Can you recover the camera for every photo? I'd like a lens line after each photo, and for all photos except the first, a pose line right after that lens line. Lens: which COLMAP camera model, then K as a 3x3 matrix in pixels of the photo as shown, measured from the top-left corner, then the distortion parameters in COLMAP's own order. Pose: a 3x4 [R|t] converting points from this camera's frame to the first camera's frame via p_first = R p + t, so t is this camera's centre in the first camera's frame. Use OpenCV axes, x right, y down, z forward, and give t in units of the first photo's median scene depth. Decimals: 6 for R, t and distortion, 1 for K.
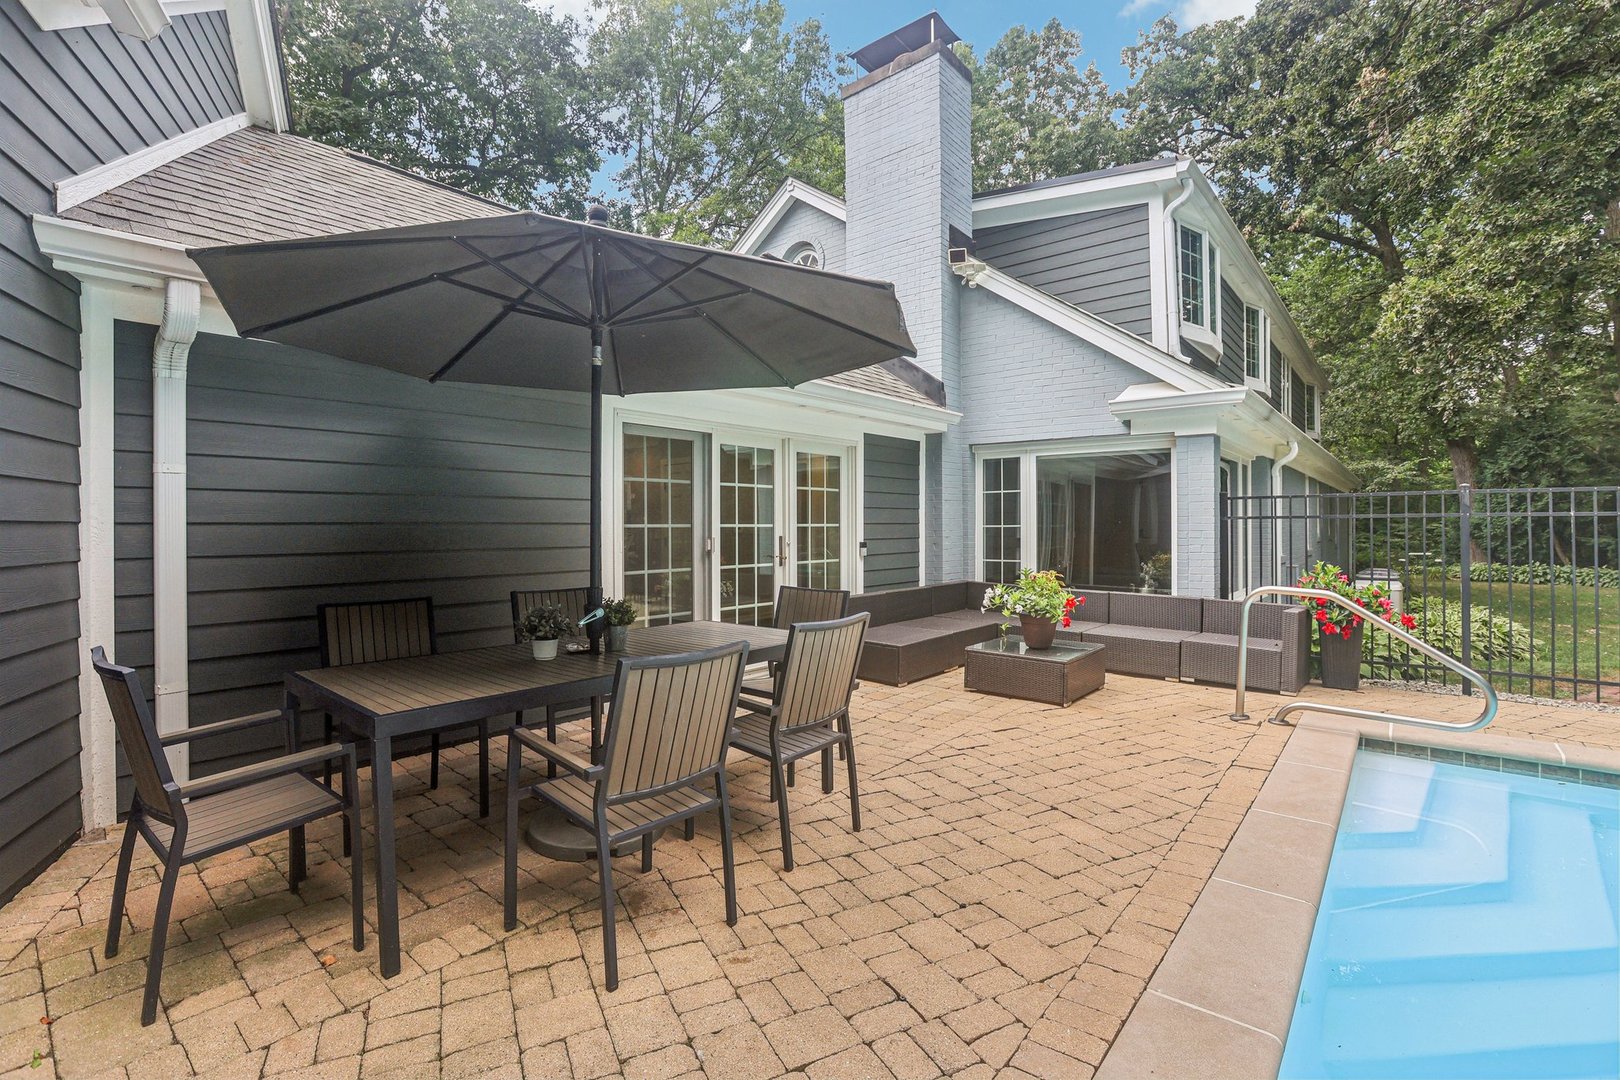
lens RADIAL K [[758.1, 0, 800.4], [0, 758.1, 528.9], [0, 0, 1]] dist [-0.041322, 0.018802]
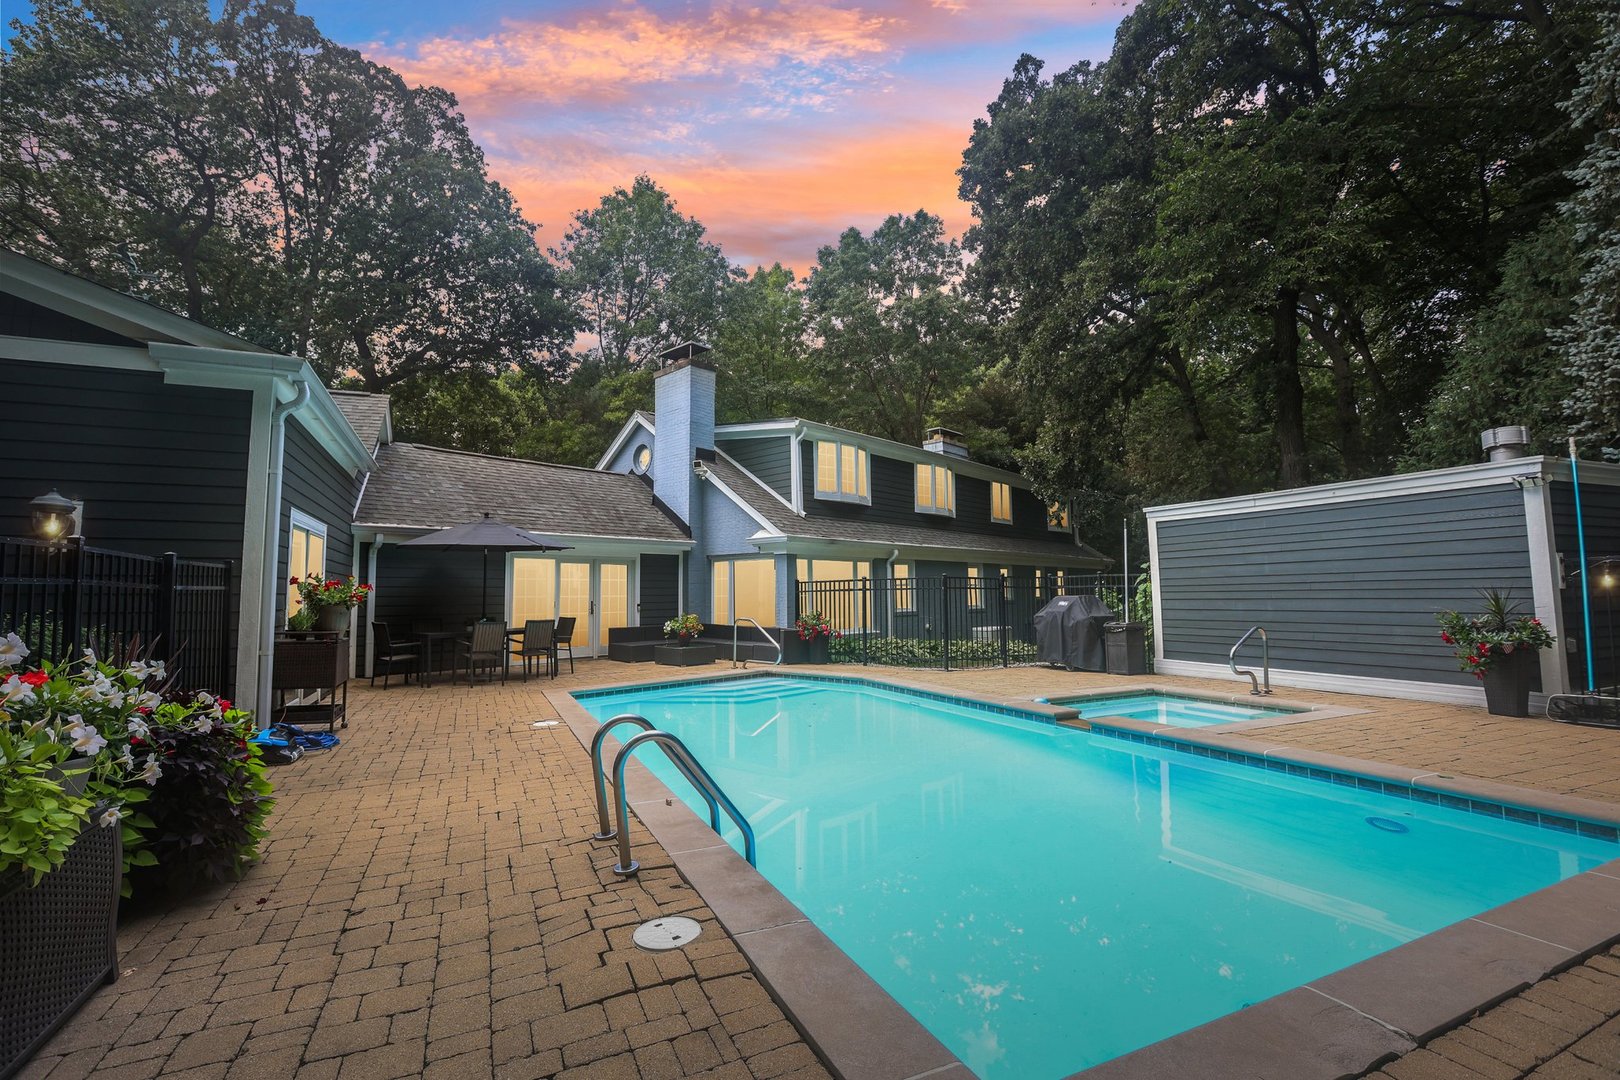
lens RADIAL K [[758.1, 0, 800.4], [0, 758.1, 528.9], [0, 0, 1]] dist [-0.041322, 0.018802]
pose [[0.999413, -0.011562, -0.032260, 0.553000], [0.008705, 0.996141, -0.087337, -0.001122], [0.033146, 0.087005, 0.995656, -1.047214]]
